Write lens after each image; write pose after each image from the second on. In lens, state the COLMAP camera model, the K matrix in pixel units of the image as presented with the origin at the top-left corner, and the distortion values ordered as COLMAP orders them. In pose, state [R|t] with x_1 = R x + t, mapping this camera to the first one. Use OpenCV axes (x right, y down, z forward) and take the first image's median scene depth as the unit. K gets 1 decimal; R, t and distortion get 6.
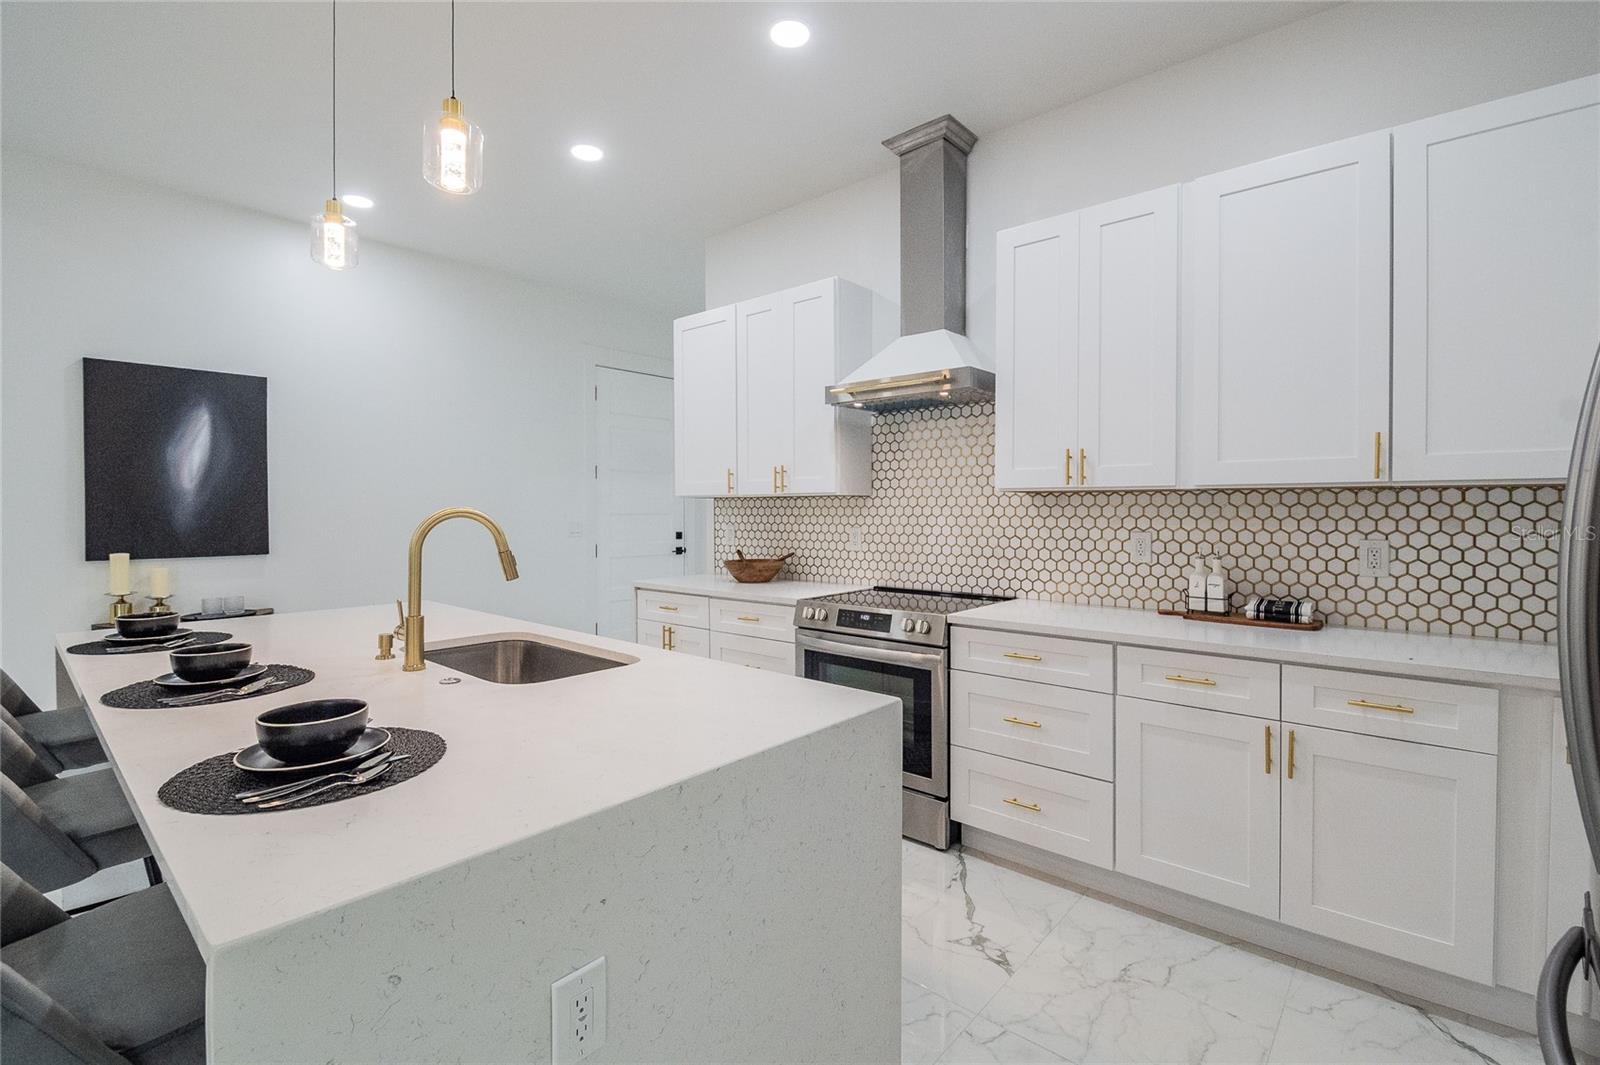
lens RADIAL K [[714.4, 0, 803.3], [0, 714.4, 515.3], [0, 0, 1]] dist [0.001212, -0.010645]
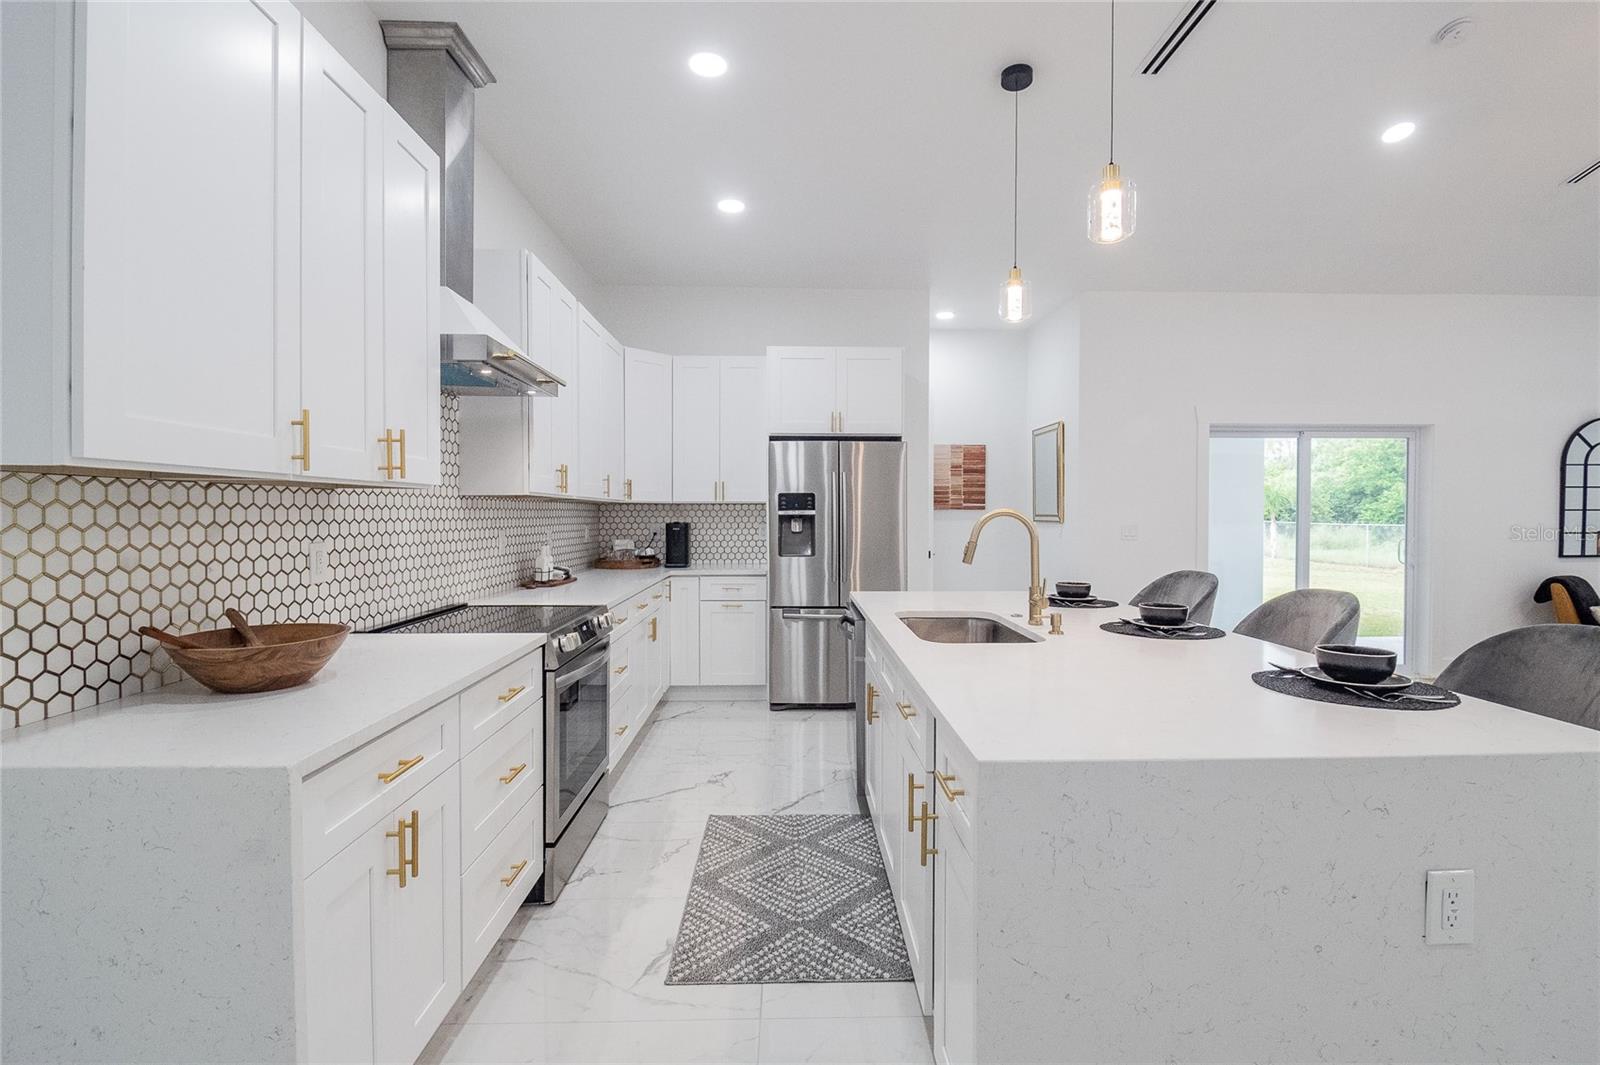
lens RADIAL K [[732.5, 0, 807.7], [0, 732.5, 523.6], [0, 0, 1]] dist [0.001162, -0.000307]
pose [[-0.676526, -0.009082, 0.736363, -0.727814], [0.007626, 0.999784, 0.019337, -0.007851], [-0.736379, 0.018697, -0.676311, 1.285901]]
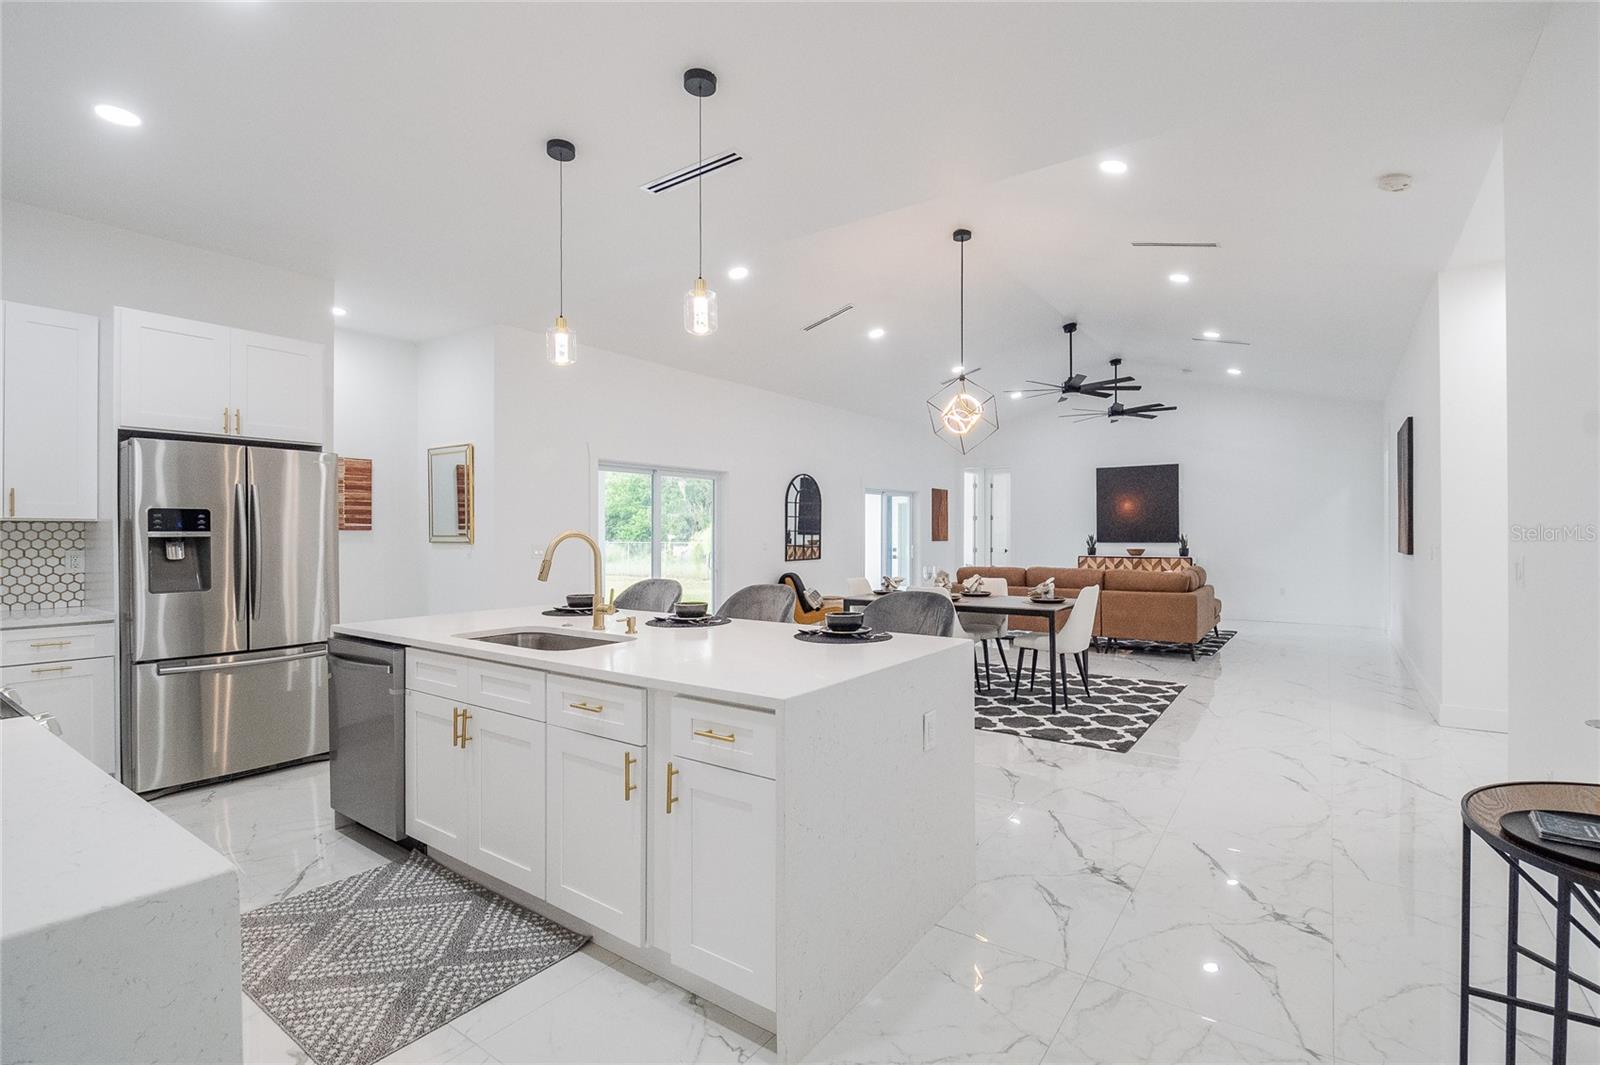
lens RADIAL K [[733.9, 0, 815.4], [0, 733.9, 530.2], [0, 0, 1]] dist [-0.000422, -0.000808]
pose [[-0.994744, 0.003134, -0.102344, -0.487309], [0.002536, 0.999979, 0.005973, -0.012023], [0.102360, 0.005682, -0.994731, 1.525561]]
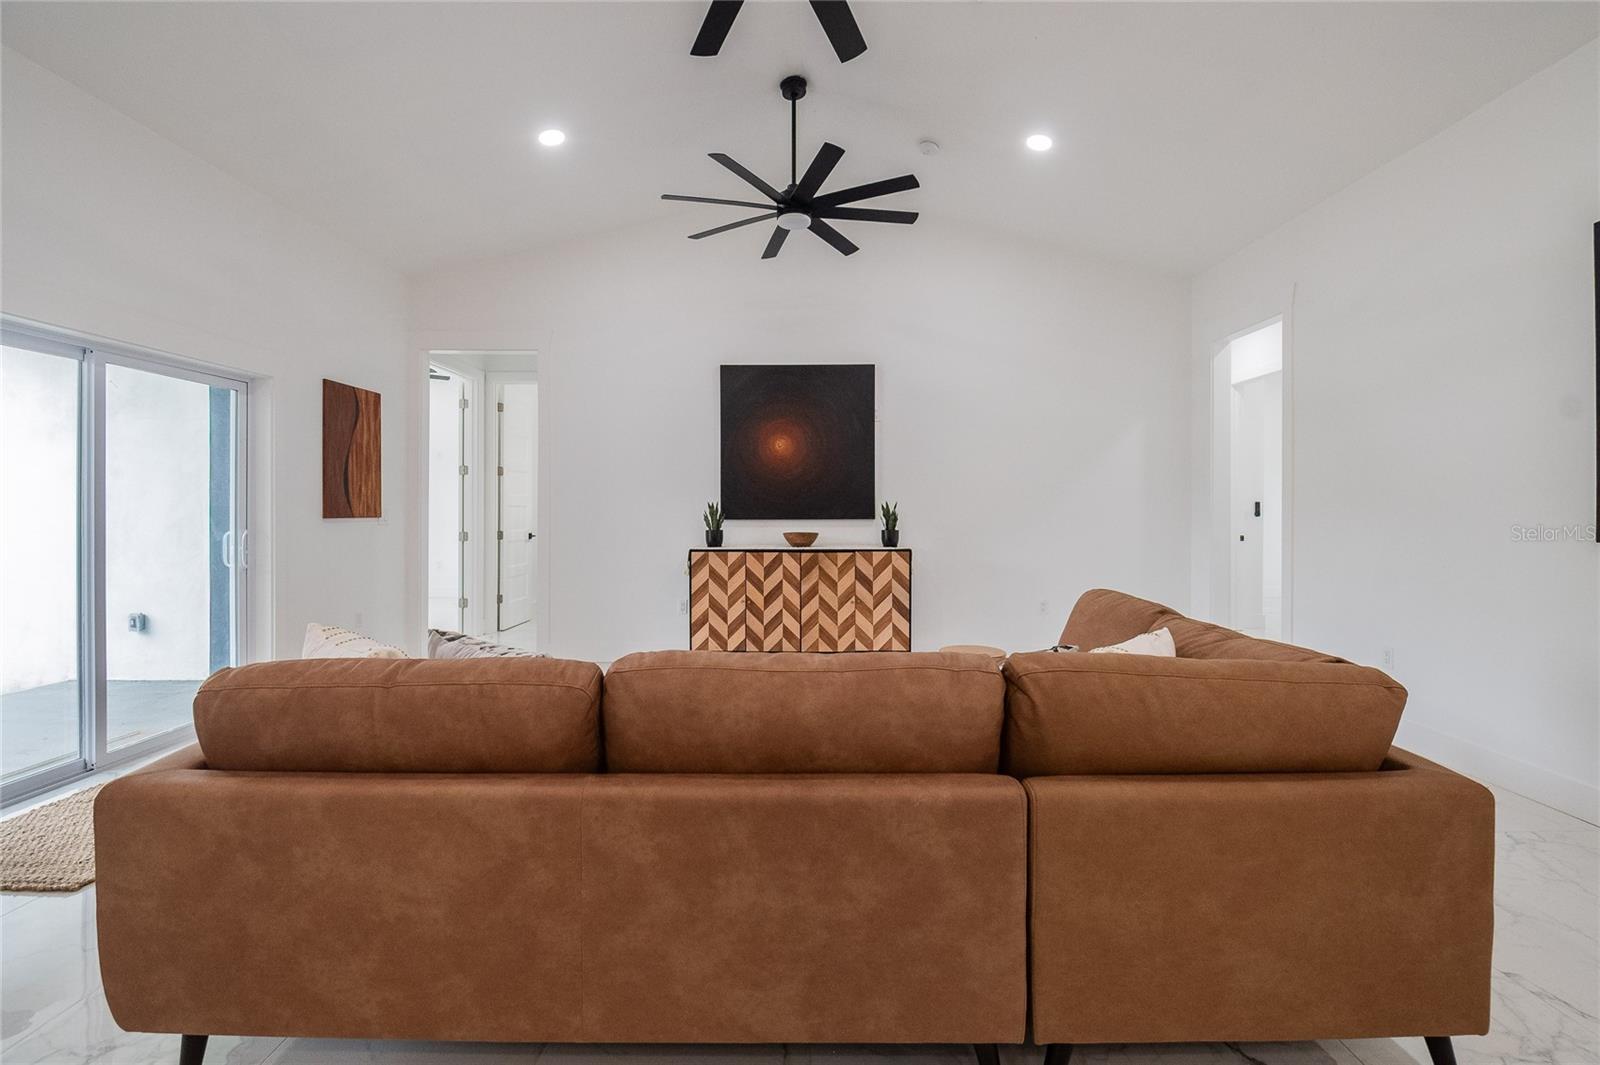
lens RADIAL K [[714.4, 0, 803.3], [0, 714.4, 515.3], [0, 0, 1]] dist [0.001212, -0.010645]
pose [[-0.759994, 0.006223, -0.649901, -1.284888], [-0.005101, 0.999866, 0.015539, 0.035997], [0.649910, 0.015125, -0.759860, -0.522290]]
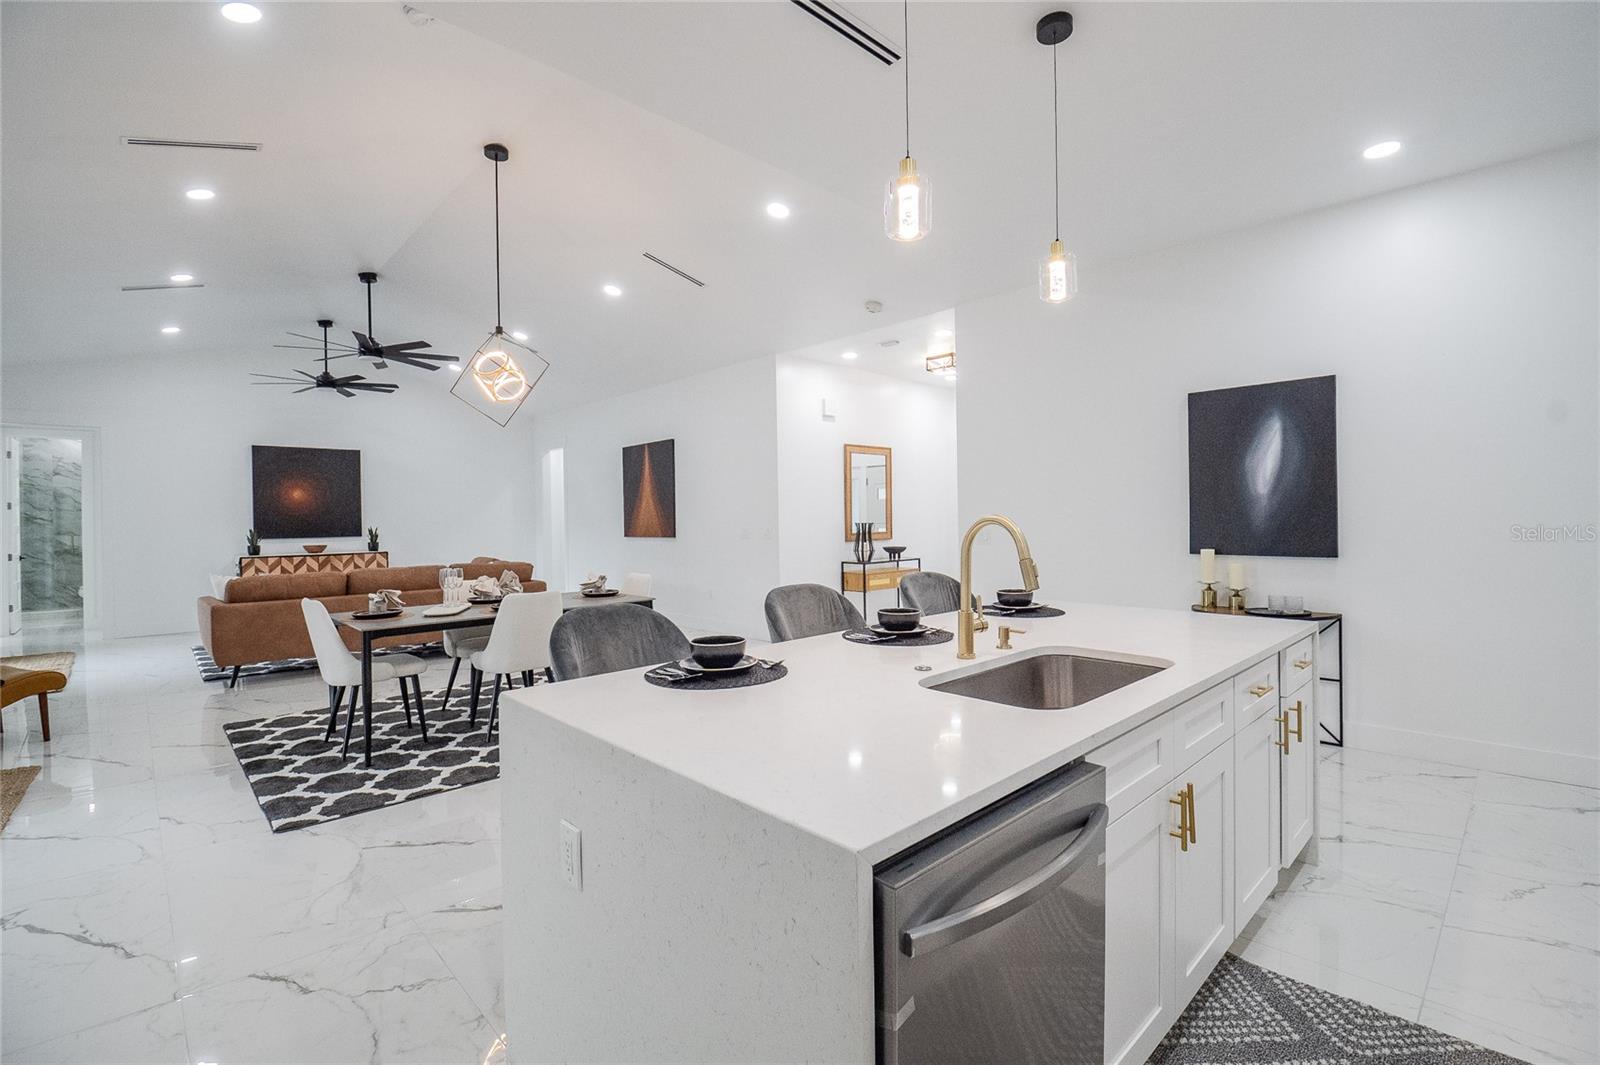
lens RADIAL K [[706.4, 0, 816.0], [0, 706.4, 526.2], [0, 0, 1]] dist [-0.000670, -0.014207]
pose [[-0.082130, 0.013073, -0.996536, 0.322626], [0.003989, 0.999910, 0.012788, -0.004256], [0.996614, -0.002925, -0.082175, 0.478503]]
